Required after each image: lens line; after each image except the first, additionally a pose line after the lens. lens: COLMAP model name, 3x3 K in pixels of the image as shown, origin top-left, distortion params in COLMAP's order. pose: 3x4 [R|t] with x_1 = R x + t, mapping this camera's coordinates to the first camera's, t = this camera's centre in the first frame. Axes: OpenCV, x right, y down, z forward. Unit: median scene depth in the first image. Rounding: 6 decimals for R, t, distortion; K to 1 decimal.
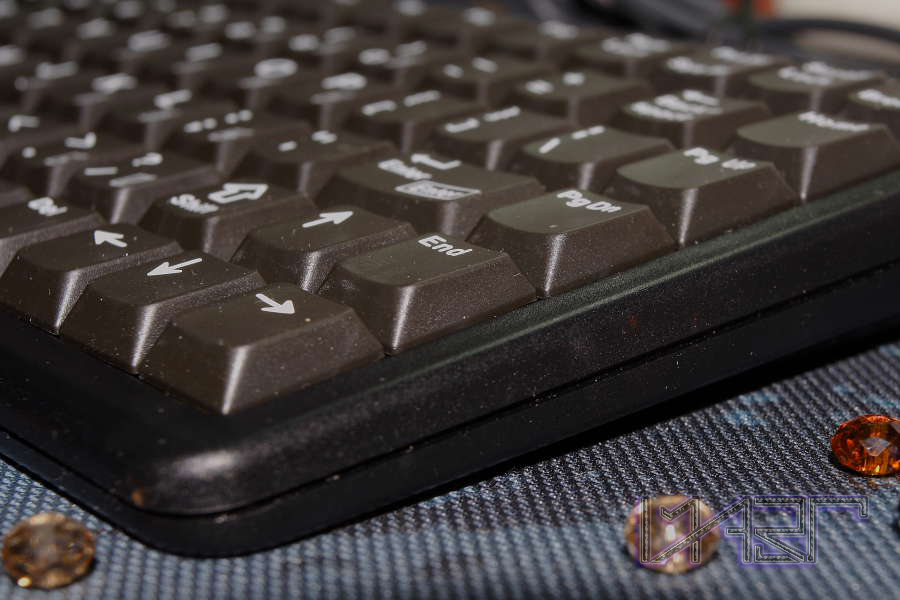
lens RADIAL K [[1633.0, 0, 450.4], [0, 1633.0, 251.2], [0, 0, 1]] dist [-0.087508, -0.014062]
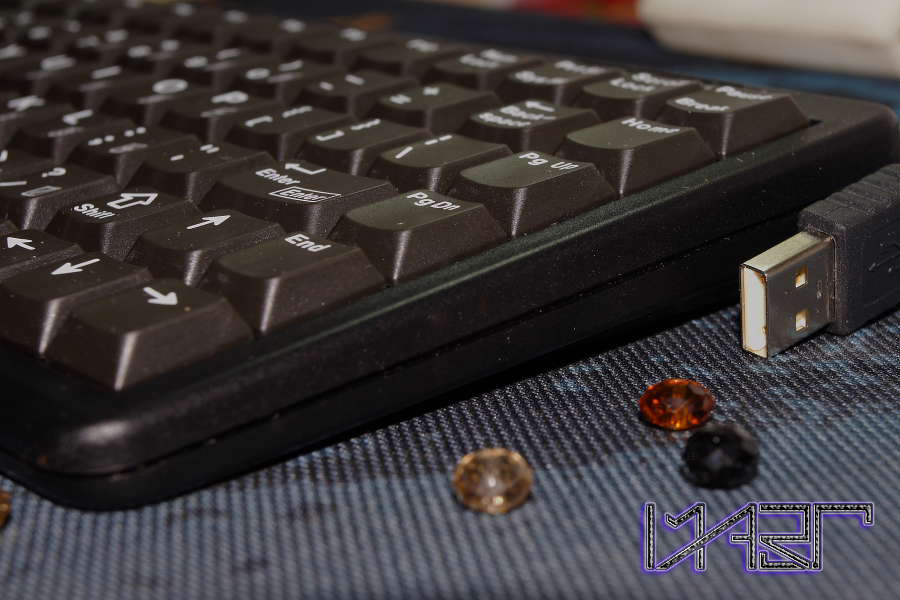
lens RADIAL K [[1769.4, 0, 450.0], [0, 1769.4, 300.0], [0, 0, 1]] dist [-0.030840, -0.389243]
pose [[0.999701, -0.023947, 0.004854, 0.090602], [0.023785, 0.999233, 0.031094, 0.000747], [-0.005595, -0.030969, 0.999505, -0.256697]]
